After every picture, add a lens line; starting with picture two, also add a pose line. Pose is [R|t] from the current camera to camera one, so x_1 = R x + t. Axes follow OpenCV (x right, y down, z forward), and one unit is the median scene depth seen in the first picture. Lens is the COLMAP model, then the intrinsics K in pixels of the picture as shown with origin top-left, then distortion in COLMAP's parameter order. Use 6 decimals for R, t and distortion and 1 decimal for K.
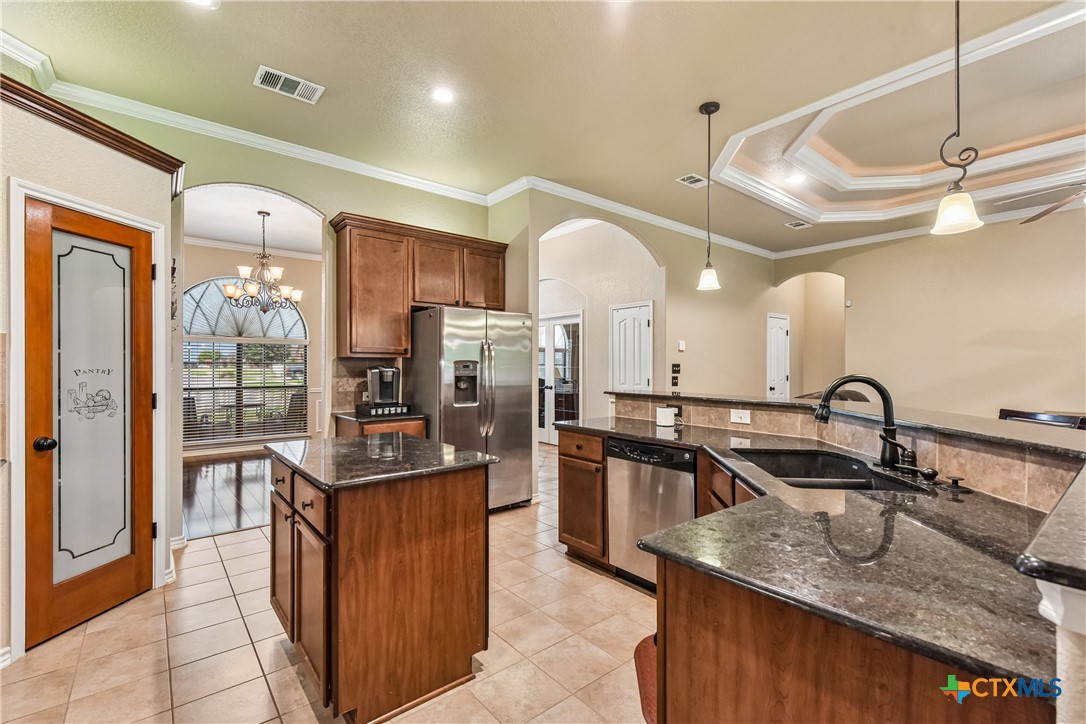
lens RADIAL K [[484.6, 0, 541.5], [0, 484.6, 364.9], [0, 0, 1]] dist [0.001240, 0.000050]
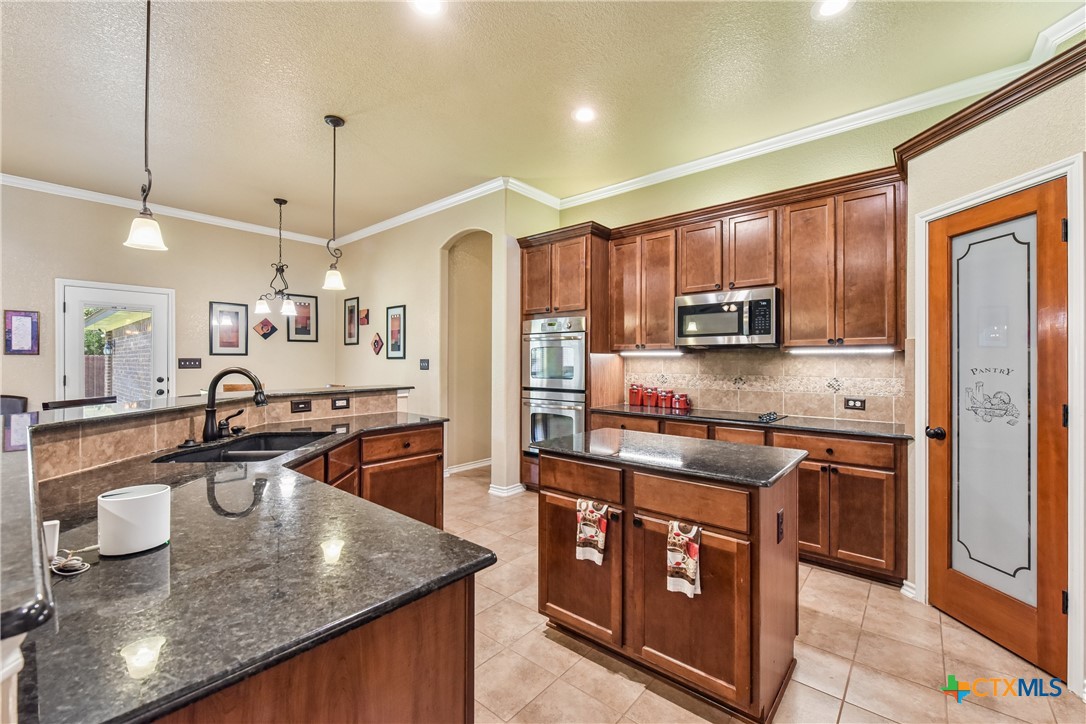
lens RADIAL K [[445.6, 0, 547.1], [0, 445.6, 360.8], [0, 0, 1]] dist [0.000191, 0.000057]
pose [[-0.984889, -0.008605, -0.172973, 0.049939], [-0.007507, 0.999947, -0.007004, 0.006359], [0.173024, -0.005600, -0.984902, 1.673635]]
